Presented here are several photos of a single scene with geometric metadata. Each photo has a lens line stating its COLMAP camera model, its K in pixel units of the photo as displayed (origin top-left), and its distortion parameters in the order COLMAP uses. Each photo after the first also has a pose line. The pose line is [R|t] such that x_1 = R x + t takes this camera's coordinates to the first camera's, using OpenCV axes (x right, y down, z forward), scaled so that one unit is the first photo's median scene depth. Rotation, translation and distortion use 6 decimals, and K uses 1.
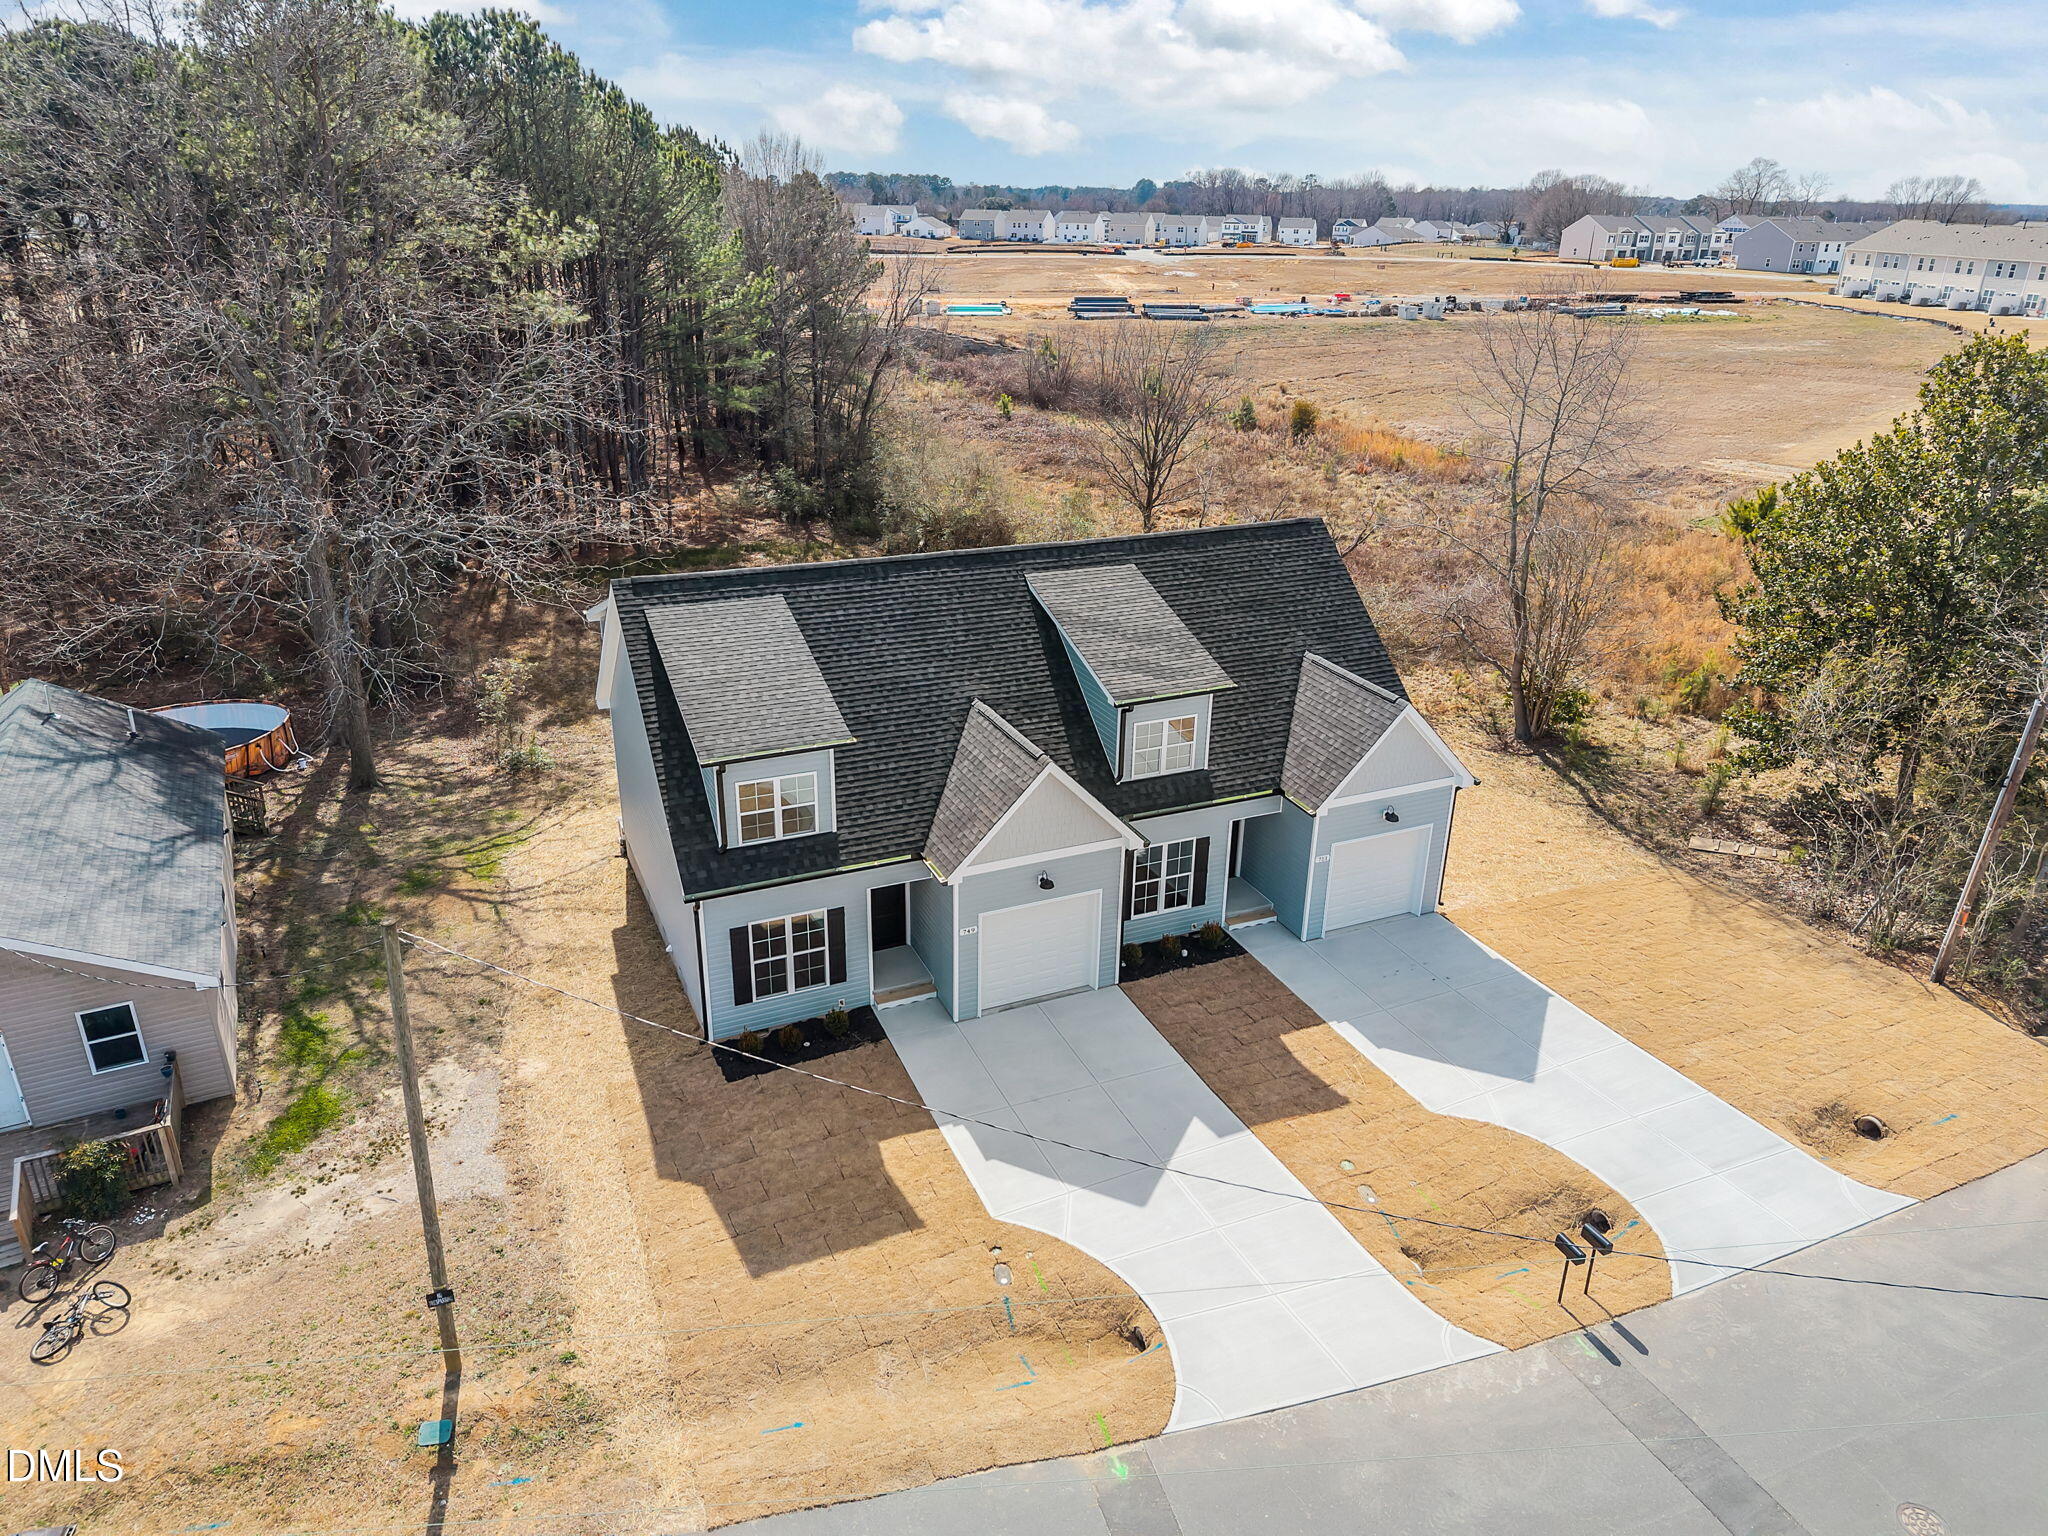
lens RADIAL K [[1374.2, 0, 1015.3], [0, 1374.2, 768.4], [0, 0, 1]] dist [0.003476, -0.002812]
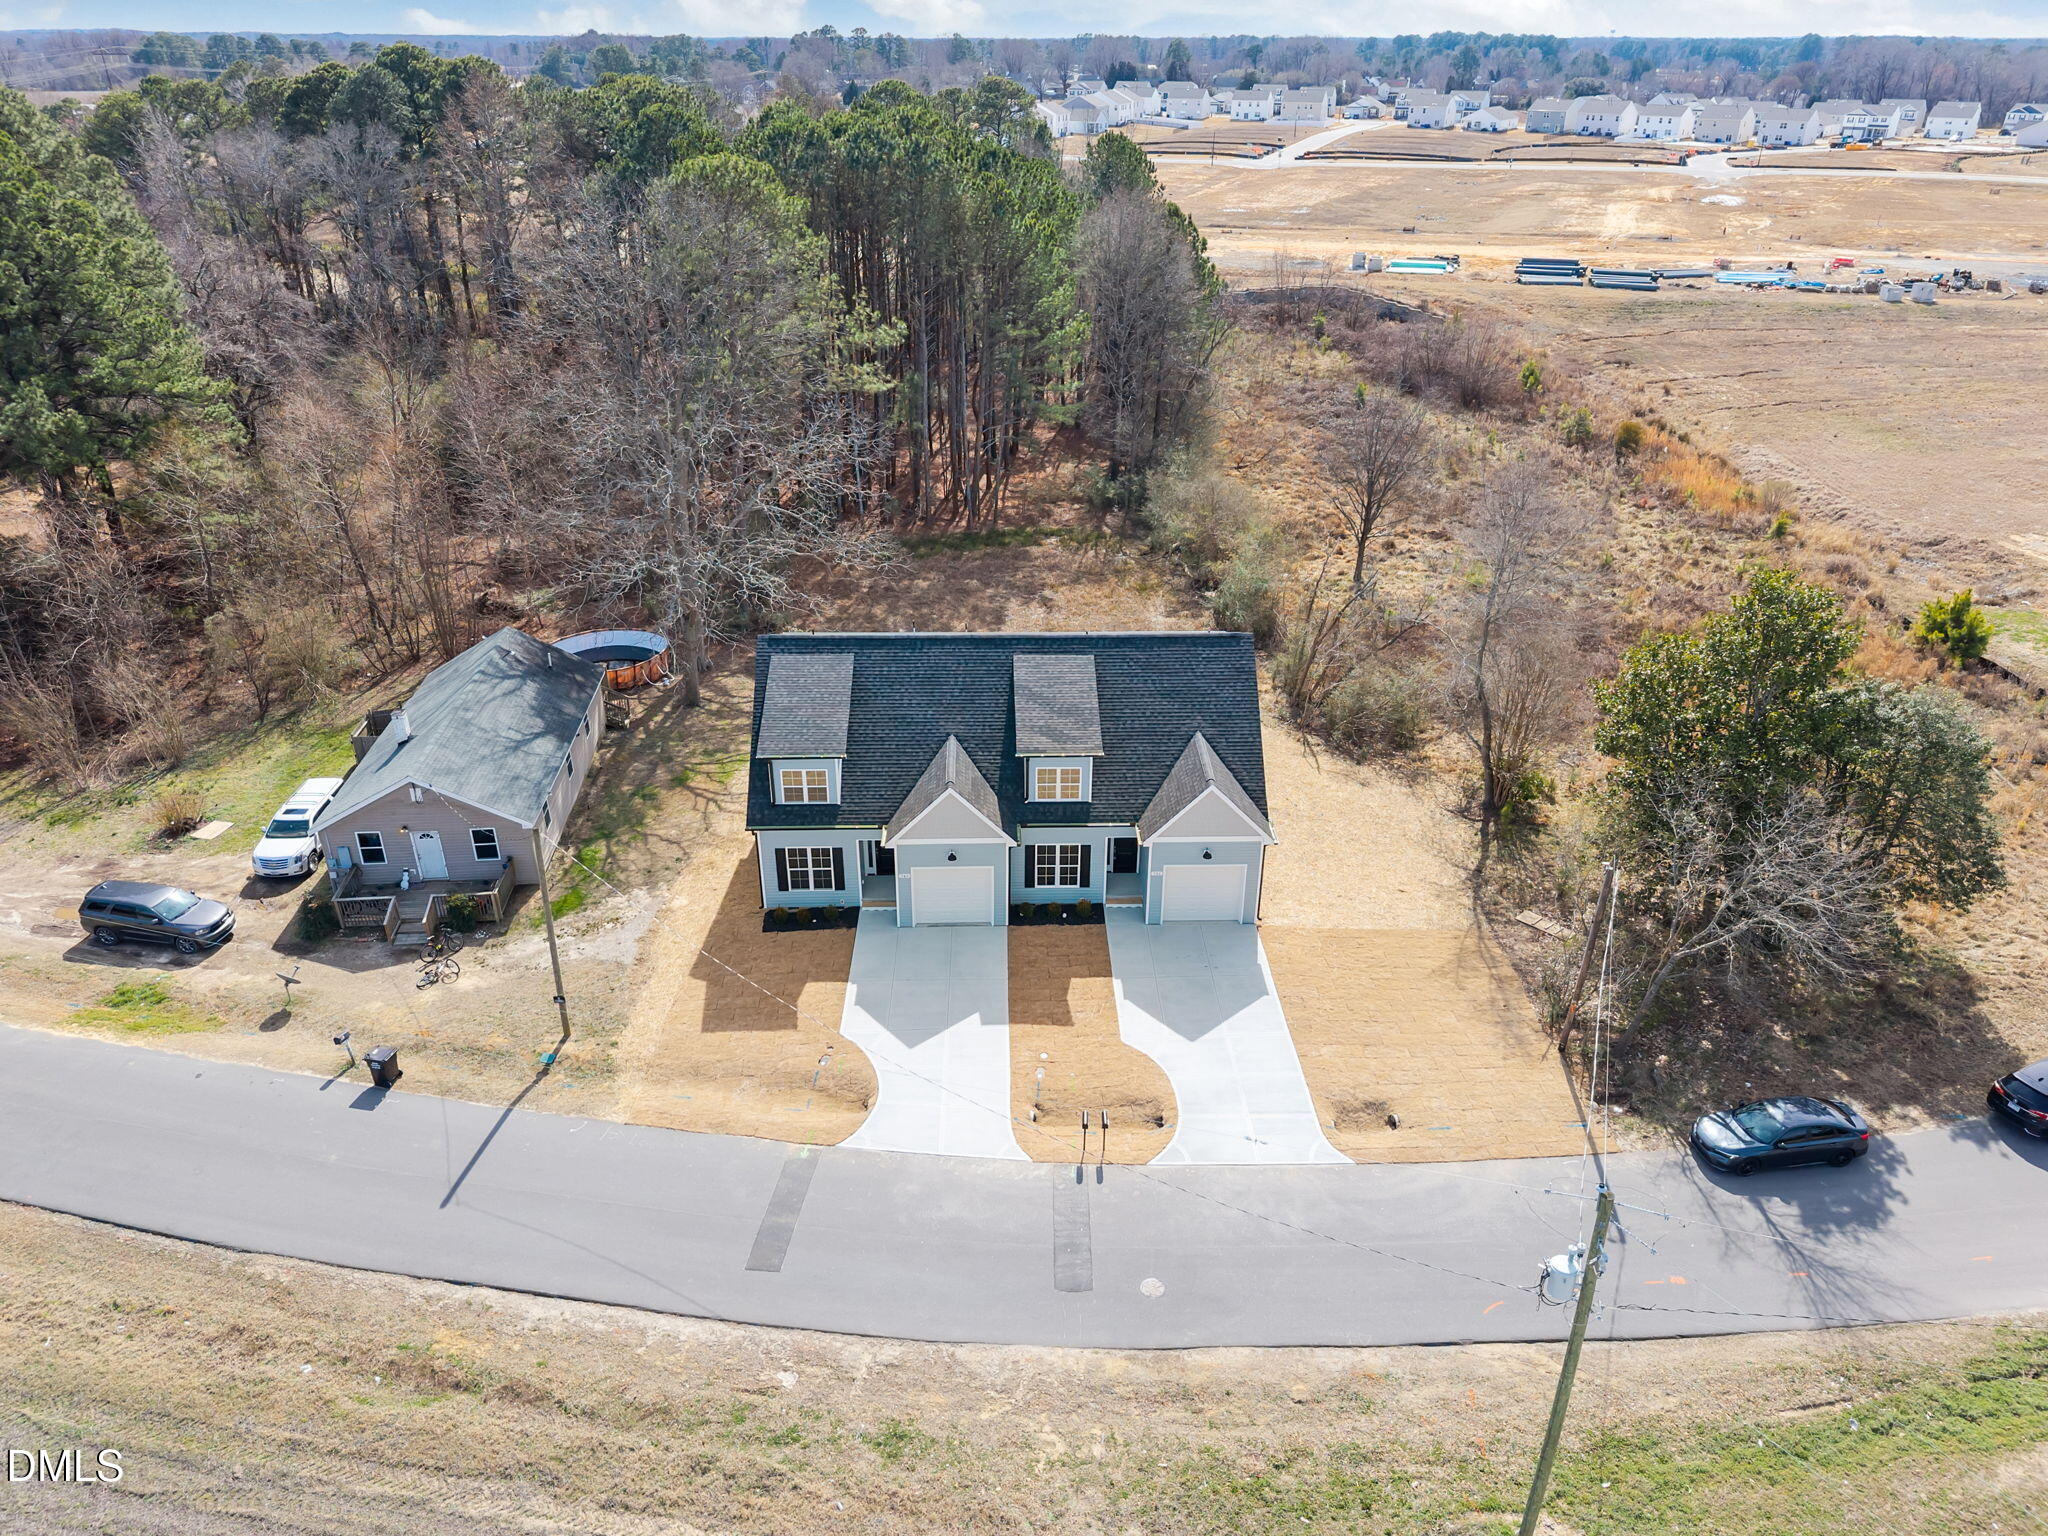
lens RADIAL K [[1374.2, 0, 1015.3], [0, 1374.2, 768.4], [0, 0, 1]] dist [0.003476, -0.002812]
pose [[0.922043, 0.171408, -0.347069, 0.654042], [-0.139895, 0.983570, 0.114106, -0.222899], [0.360925, -0.056657, 0.930872, -0.510478]]
